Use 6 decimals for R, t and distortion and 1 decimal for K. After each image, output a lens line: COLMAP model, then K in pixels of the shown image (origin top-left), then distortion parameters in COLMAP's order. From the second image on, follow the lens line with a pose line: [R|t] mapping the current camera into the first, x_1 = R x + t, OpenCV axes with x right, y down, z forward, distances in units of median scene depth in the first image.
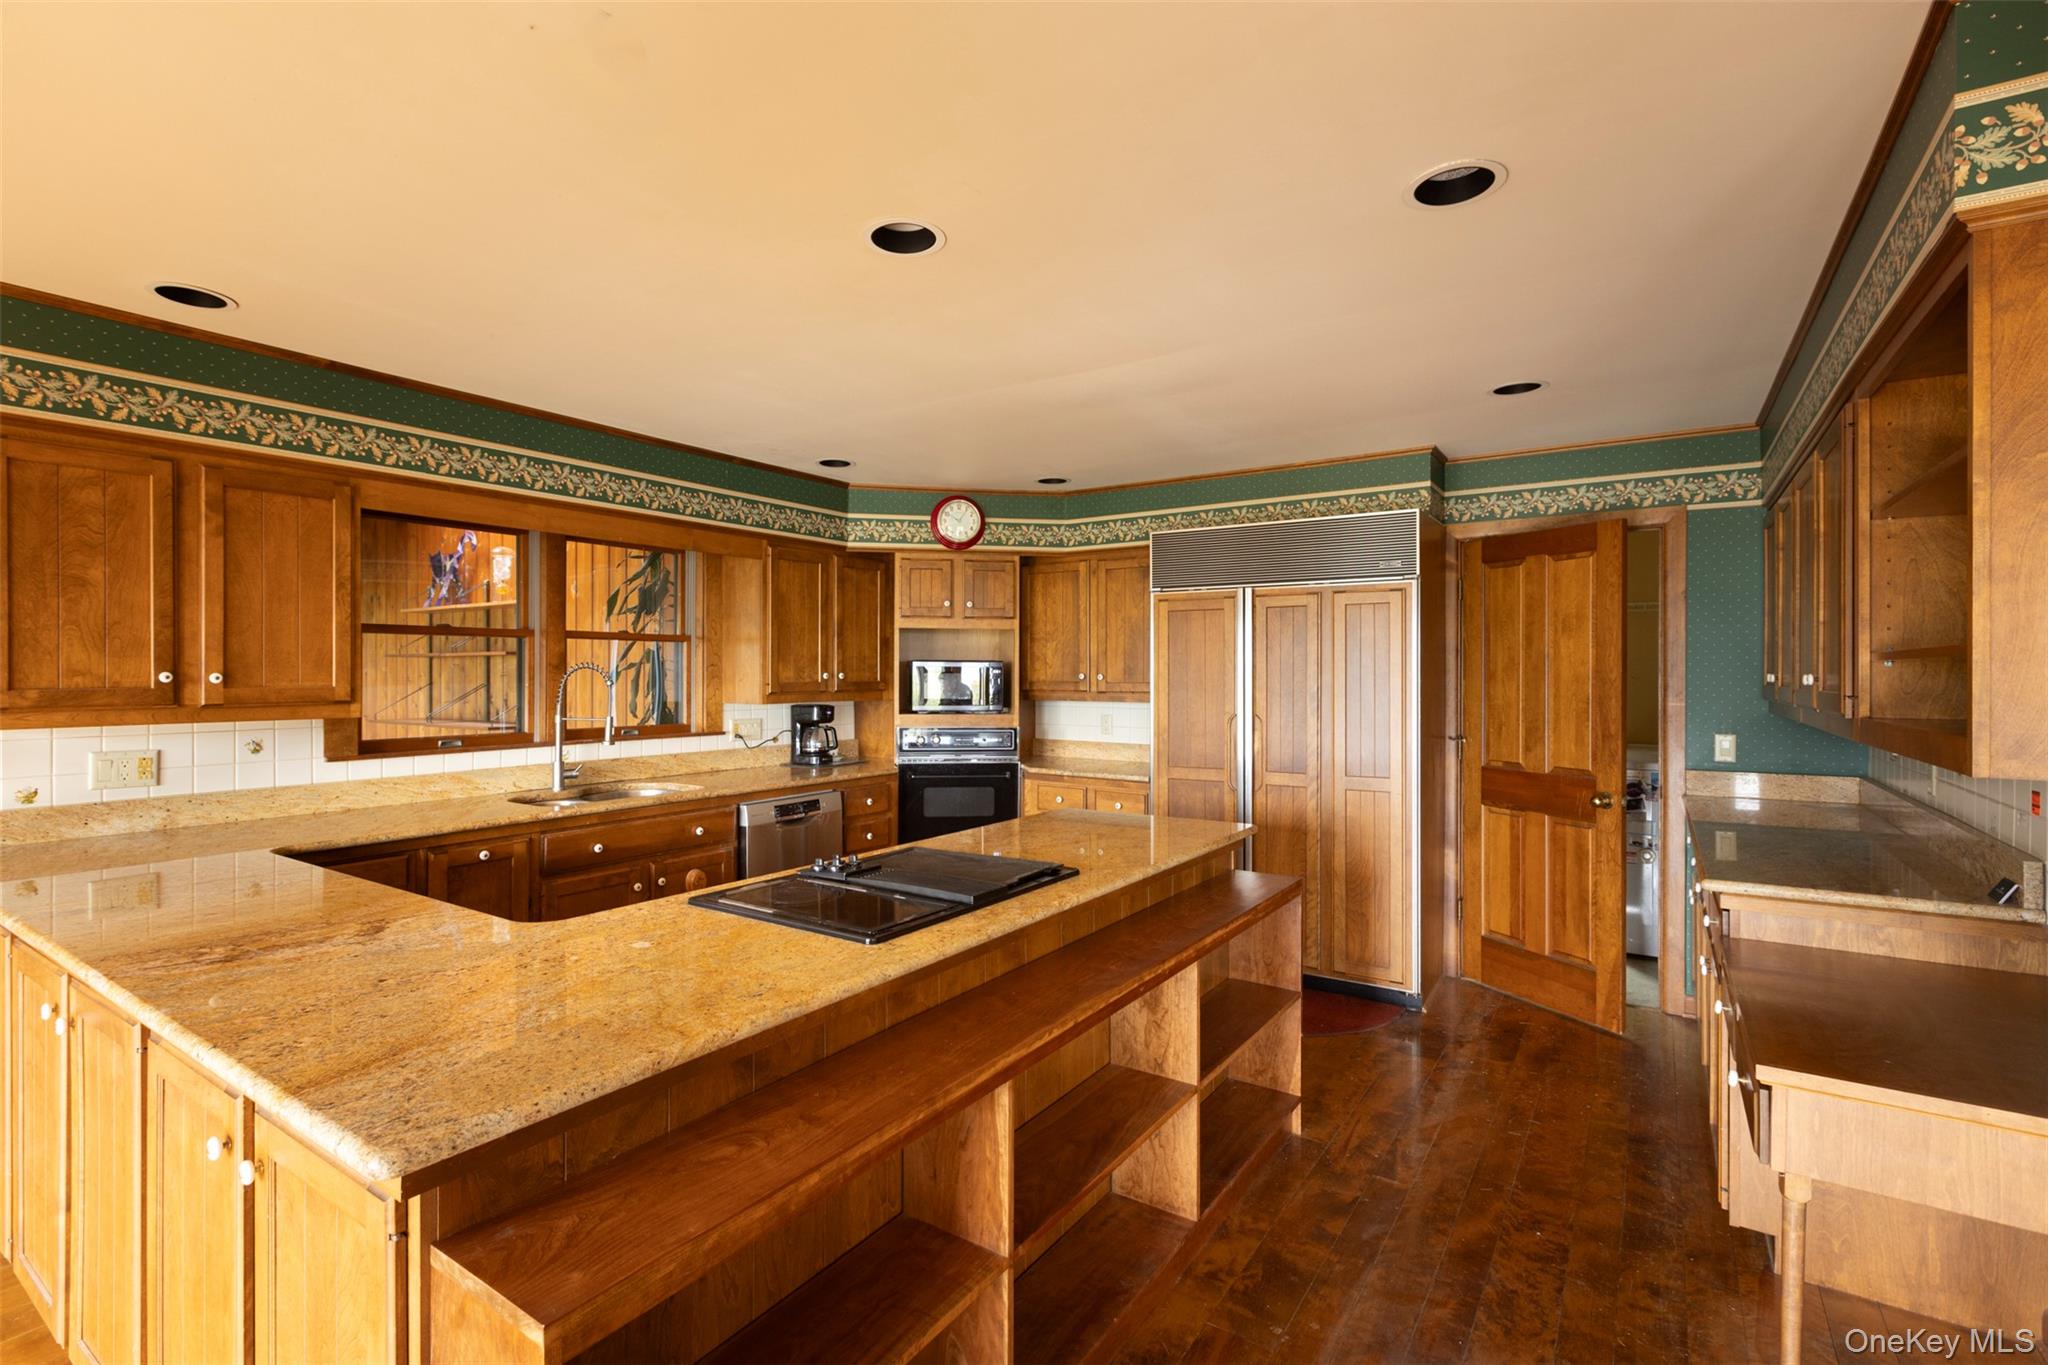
lens RADIAL K [[922.3, 0, 1010.9], [0, 922.3, 672.8], [0, 0, 1]] dist [-0.002123, 0.000542]
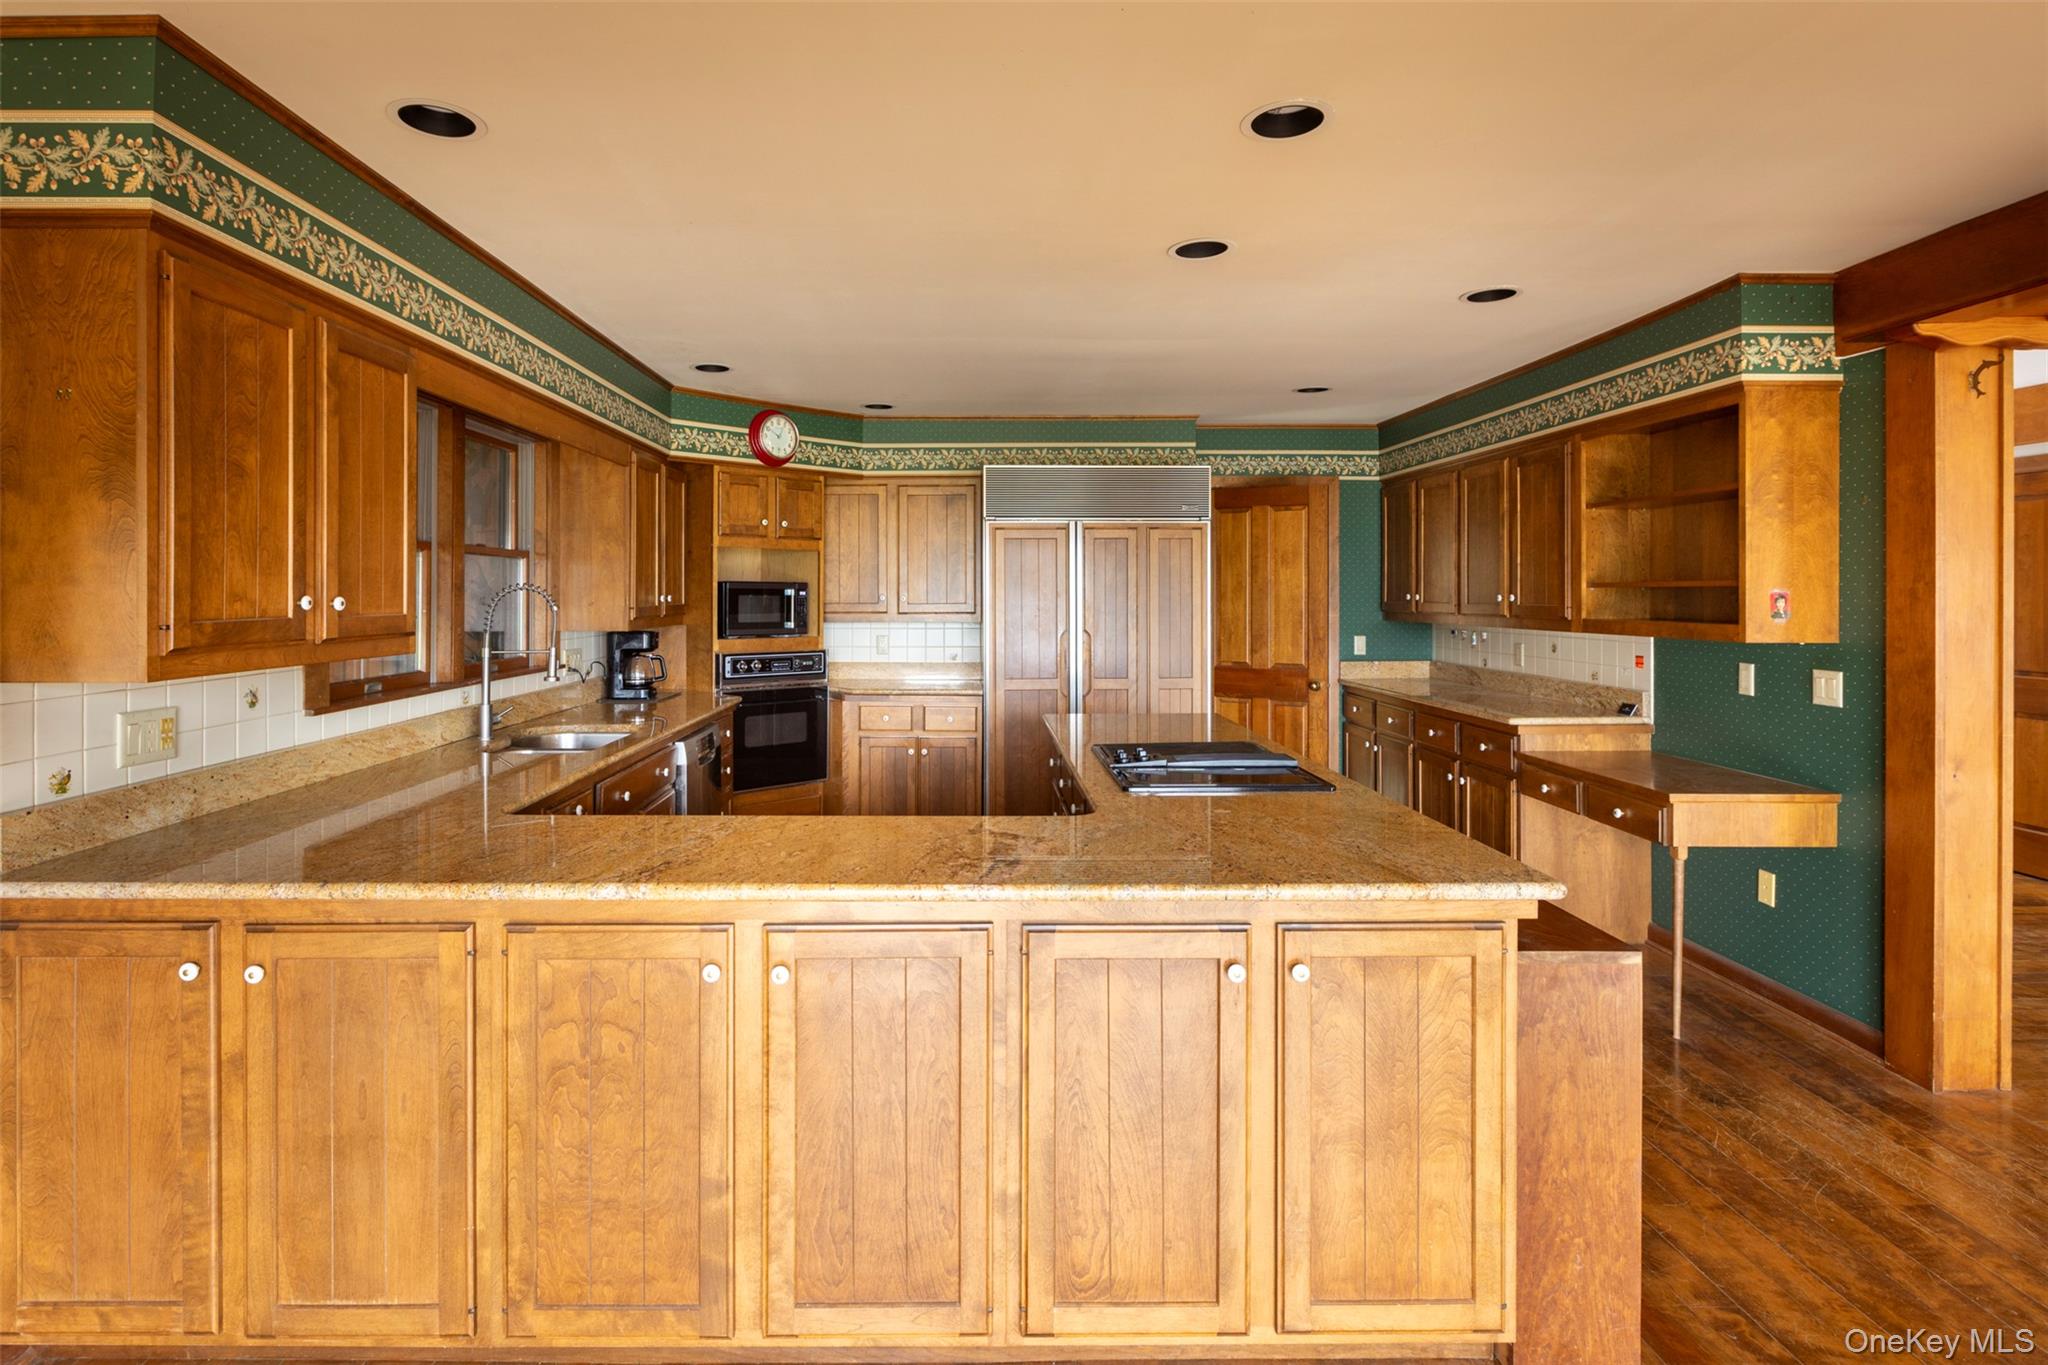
lens RADIAL K [[1028.9, 0, 944.1], [0, 1028.9, 590.3], [0, 0, 1]] dist [-0.003921, -0.000239]
pose [[0.830152, 0.000520, 0.557536, -0.592221], [0.001338, 0.999995, -0.002926, -0.001324], [-0.557535, 0.003175, 0.830147, 0.015848]]
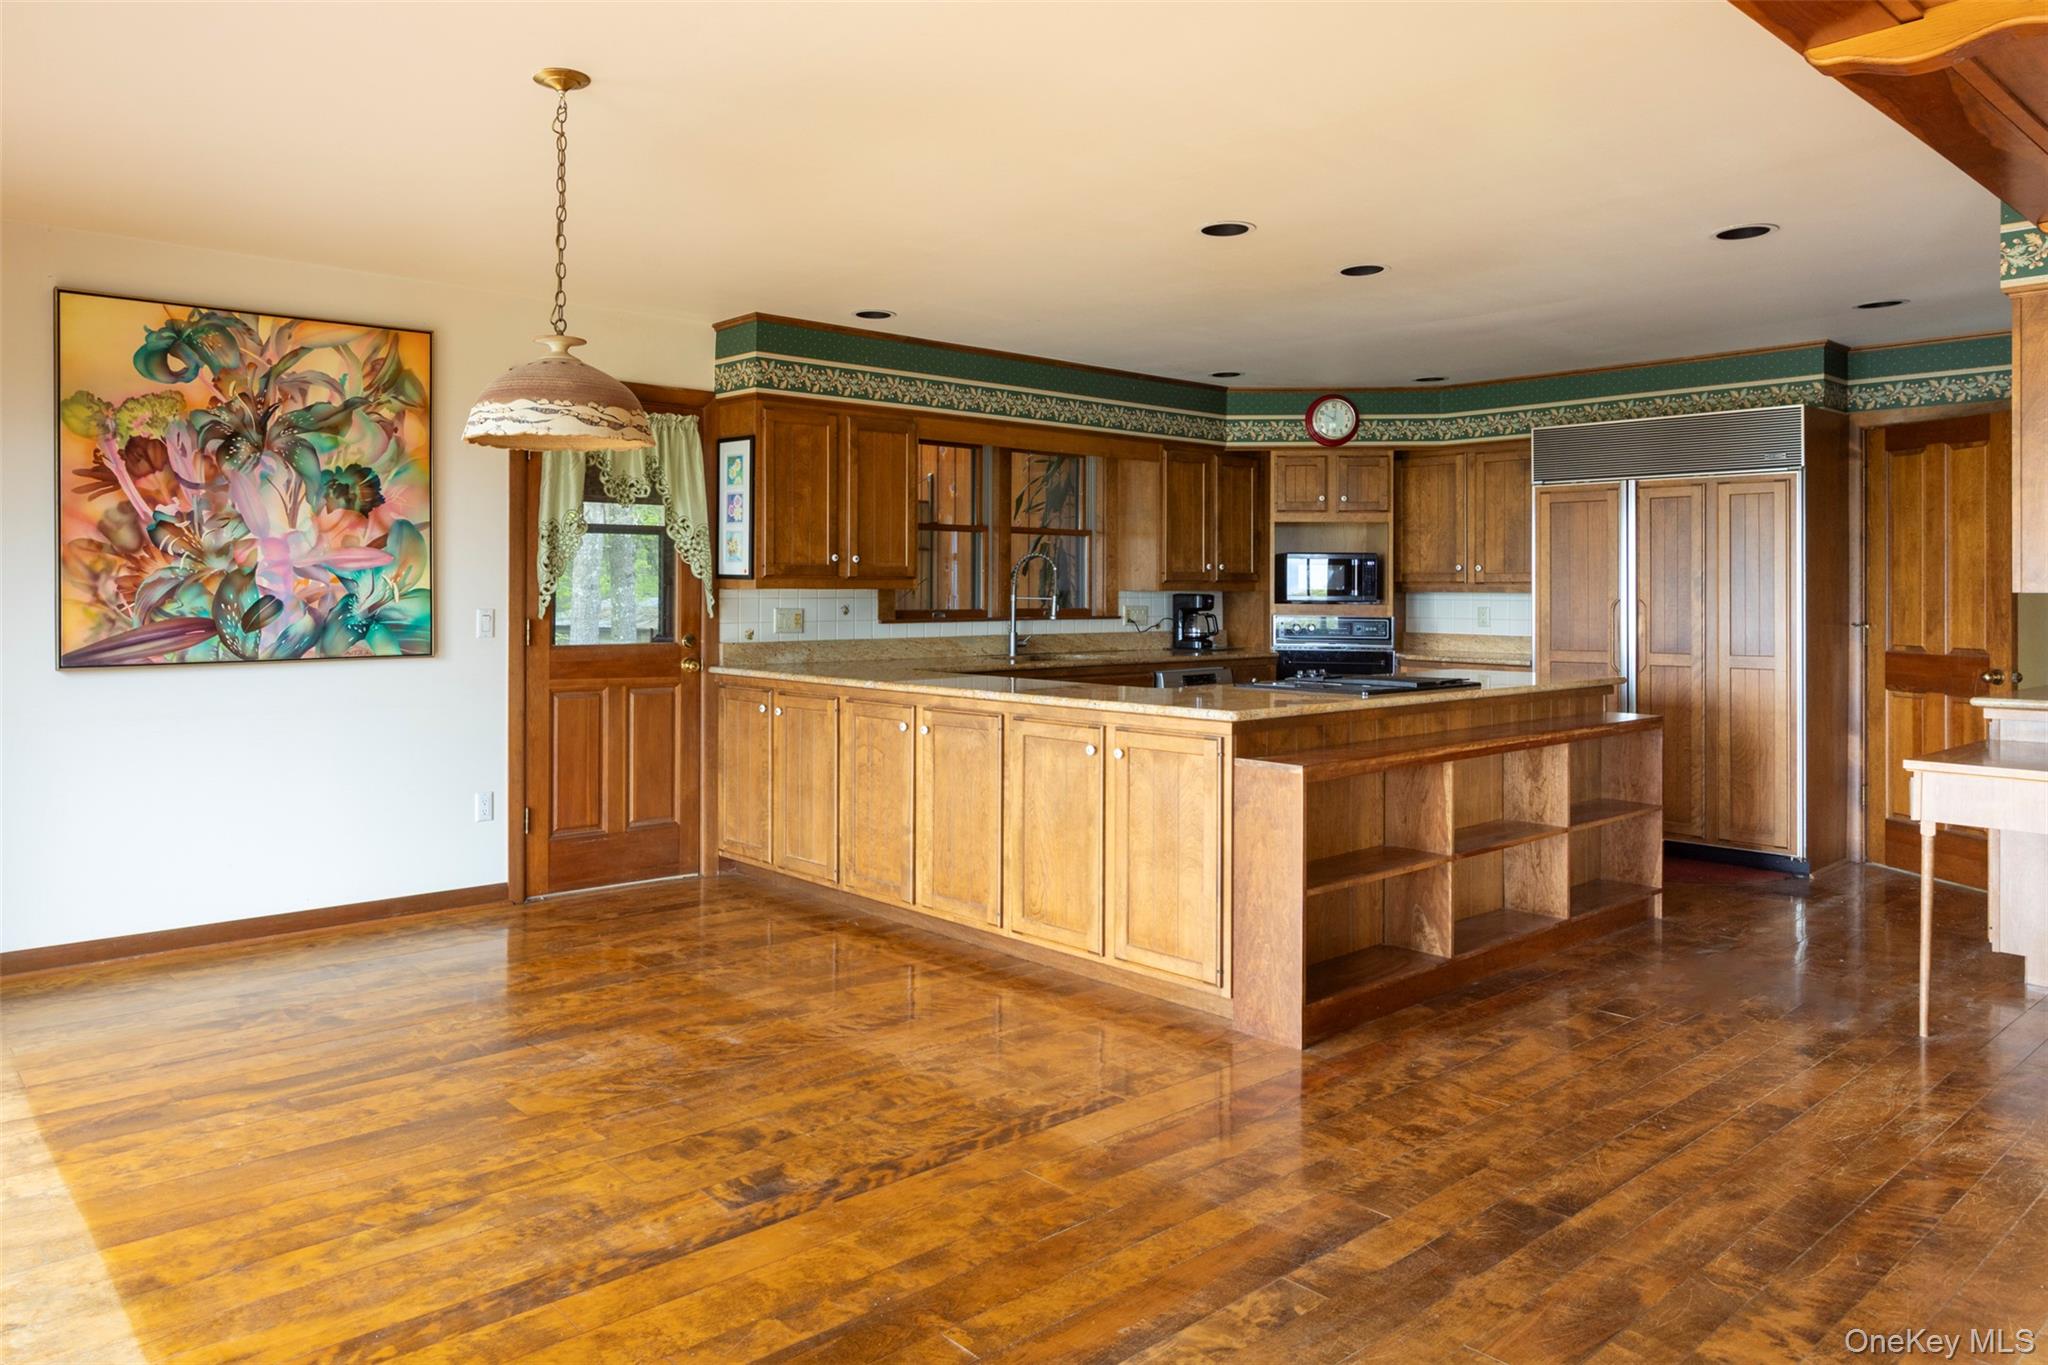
lens RADIAL K [[1359.8, 0, 924.1], [0, 1359.8, 580.3], [0, 0, 1]] dist [-0.004915, 0.000549]
pose [[0.964012, 0.000310, -0.265859, -0.109386], [-0.002683, 0.999960, -0.008564, 0.037903], [0.265846, 0.008970, 0.963974, -0.704296]]
